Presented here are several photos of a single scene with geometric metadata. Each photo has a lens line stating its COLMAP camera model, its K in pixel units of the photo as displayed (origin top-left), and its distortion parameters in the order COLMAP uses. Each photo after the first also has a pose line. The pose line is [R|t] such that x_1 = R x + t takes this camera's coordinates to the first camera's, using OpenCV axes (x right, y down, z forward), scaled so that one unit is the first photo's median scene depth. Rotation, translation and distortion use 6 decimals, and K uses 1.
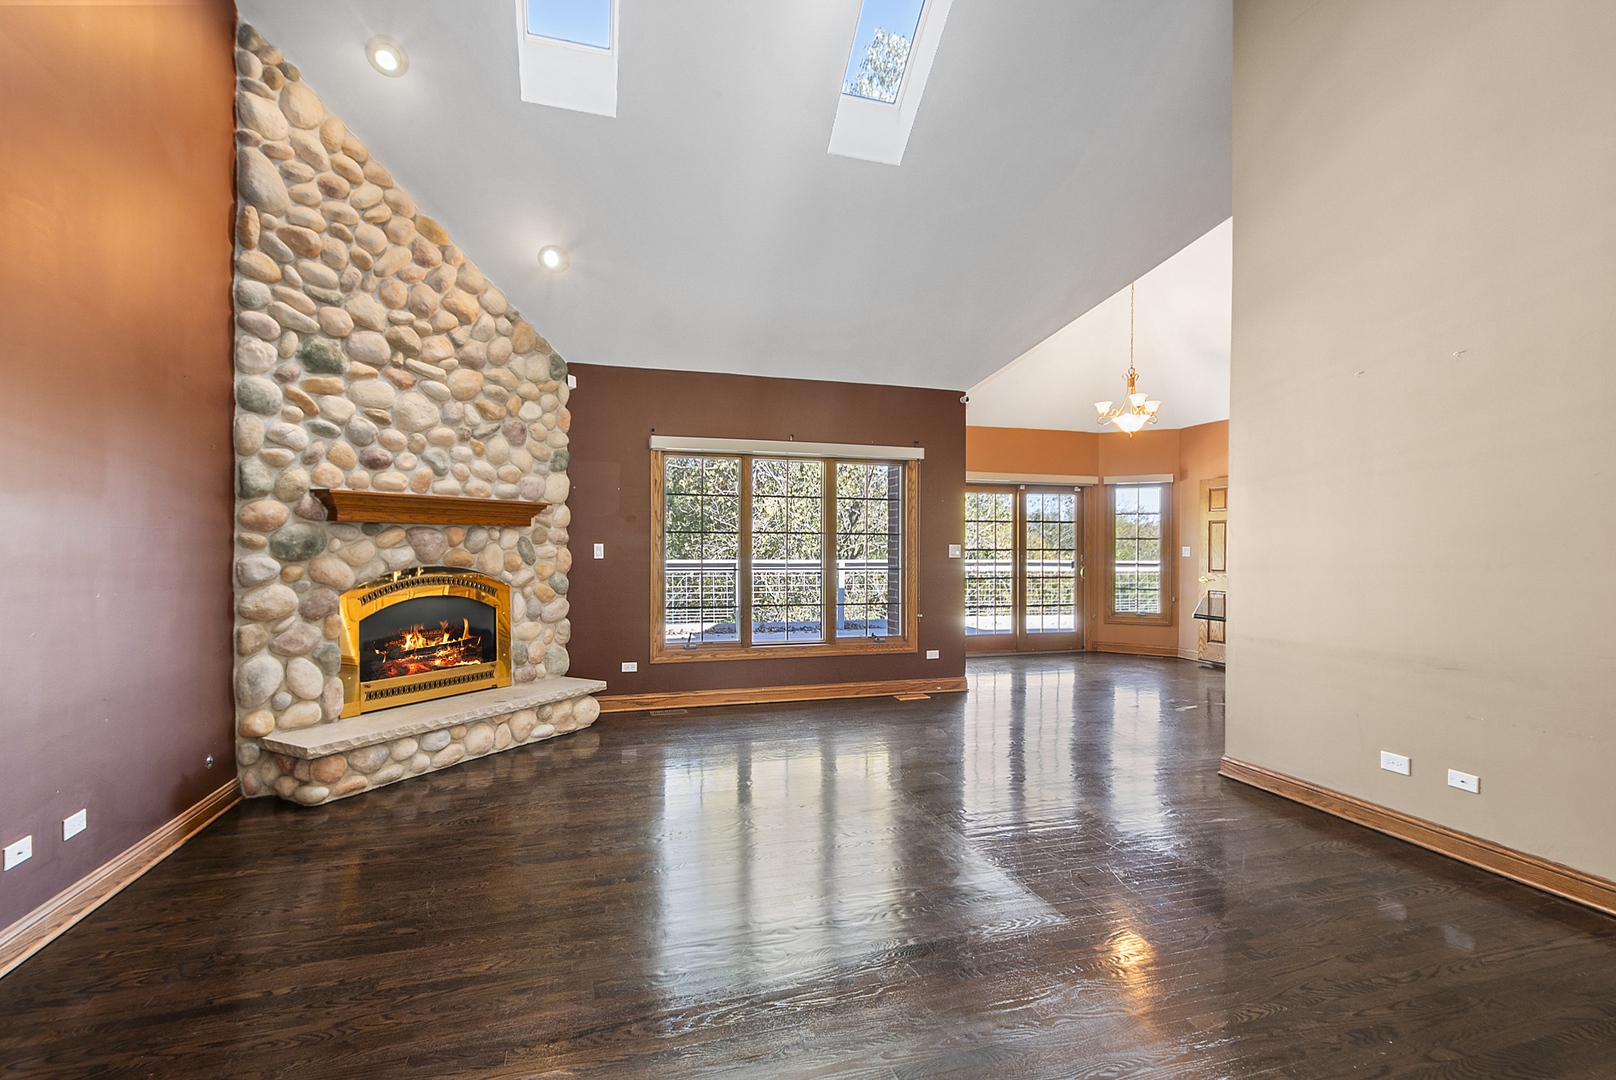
lens RADIAL K [[742.9, 0, 812.5], [0, 742.9, 553.1], [0, 0, 1]] dist [0.000619, 0.000254]
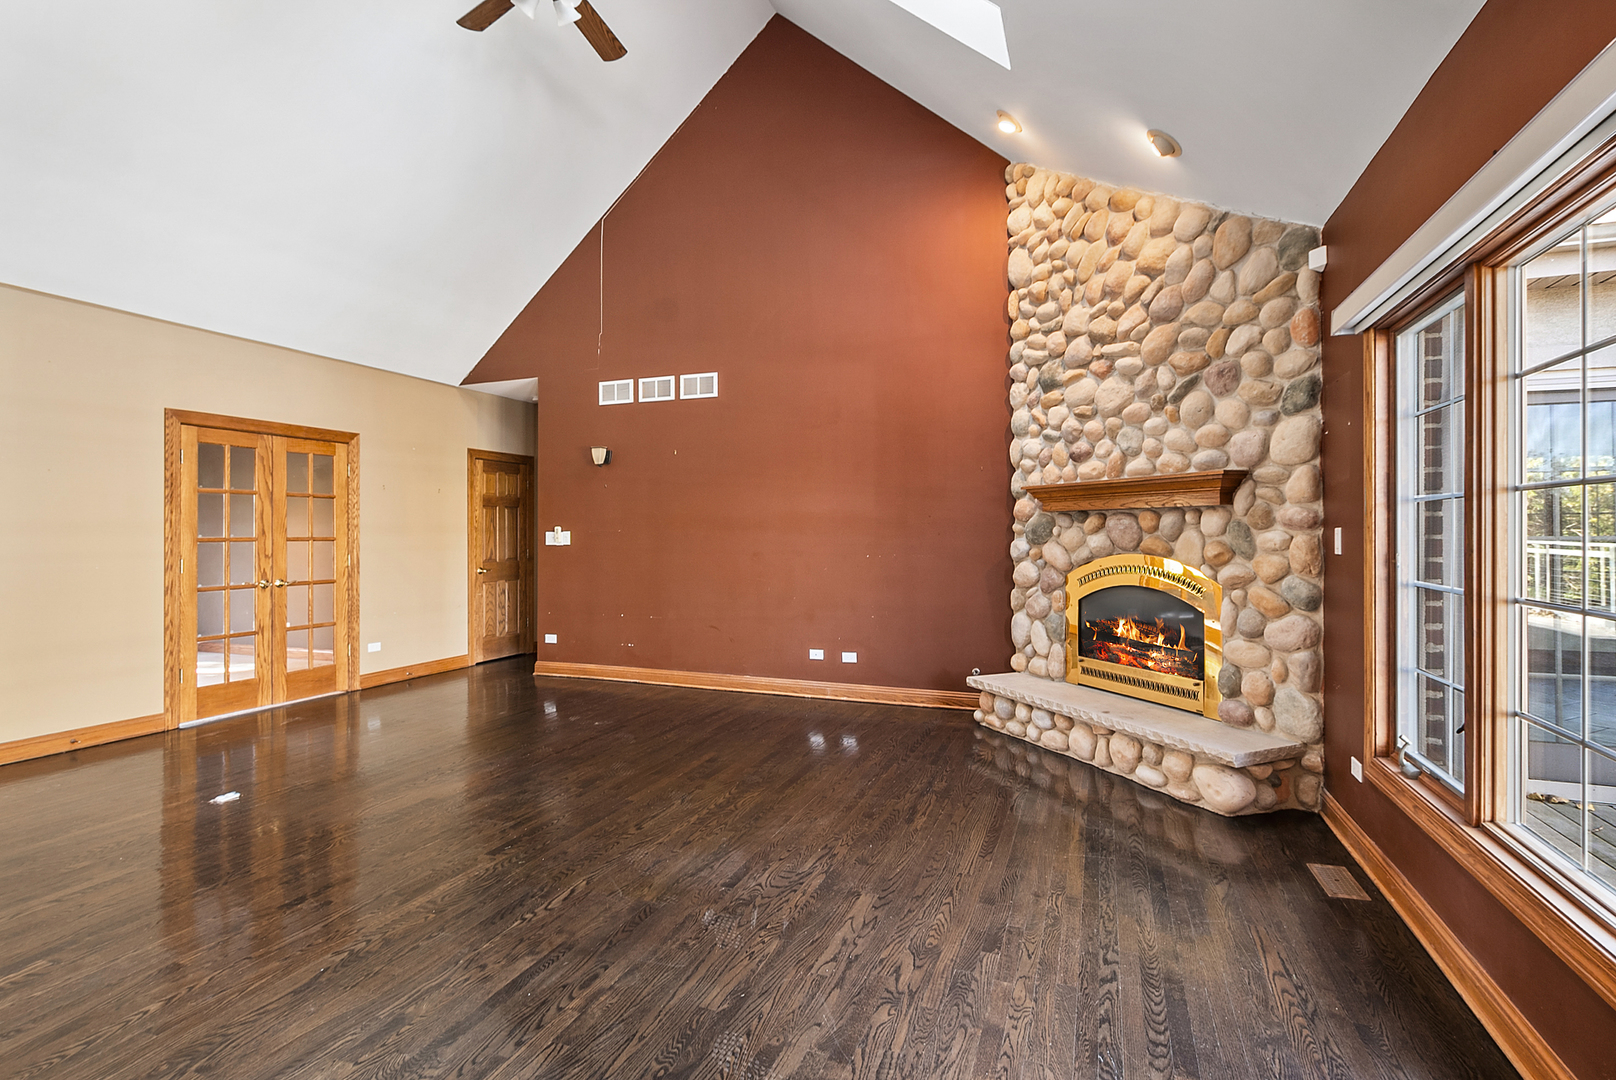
lens RADIAL K [[742.9, 0, 809.8], [0, 742.9, 525.4], [0, 0, 1]] dist [0.000619, 0.000254]
pose [[-0.604961, -0.012265, -0.796161, 0.497396], [-0.011018, 0.999915, -0.007032, -0.007911], [0.796179, 0.004518, -0.605045, 1.294865]]
